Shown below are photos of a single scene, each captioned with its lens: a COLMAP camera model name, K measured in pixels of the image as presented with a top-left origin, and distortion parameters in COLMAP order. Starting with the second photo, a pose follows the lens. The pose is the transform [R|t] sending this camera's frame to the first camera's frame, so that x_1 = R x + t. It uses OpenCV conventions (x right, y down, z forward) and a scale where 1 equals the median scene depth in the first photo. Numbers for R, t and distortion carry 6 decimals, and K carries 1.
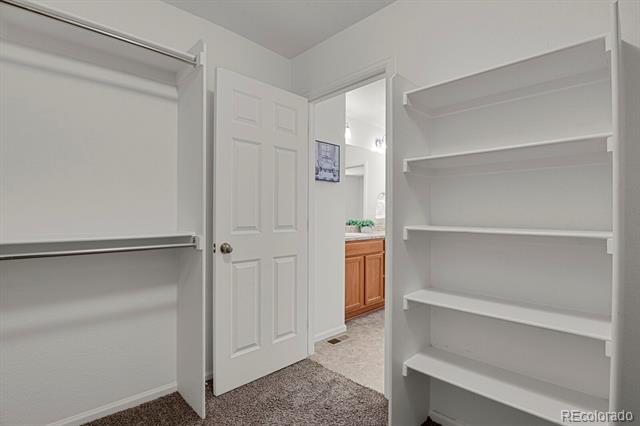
lens RADIAL K [[313.3, 0, 318.6], [0, 313.3, 215.3], [0, 0, 1]] dist [-0.022983, -0.003889]
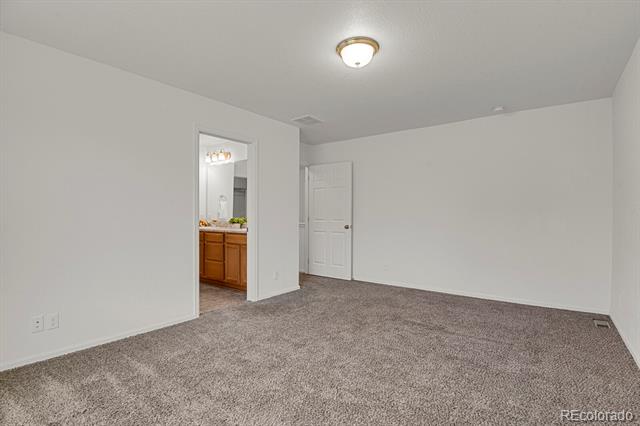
lens RADIAL K [[313.3, 0, 321.3], [0, 313.3, 213.5], [0, 0, 1]] dist [-0.022983, -0.003889]
pose [[0.159429, -0.004596, -0.987199, 2.535114], [-0.001348, 0.999987, -0.004873, 0.002470], [0.987208, 0.002108, 0.159421, 1.963755]]
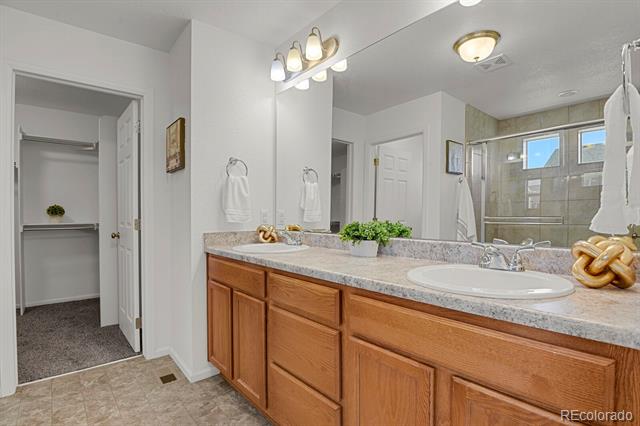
lens RADIAL K [[313.3, 0, 320.0], [0, 313.3, 215.0], [0, 0, 1]] dist [-0.022983, -0.003889]
pose [[-0.058595, 0.002245, -0.998279, 0.935243], [0.002570, 0.999994, 0.002098, 0.006365], [0.998279, -0.002442, -0.058600, 1.664070]]
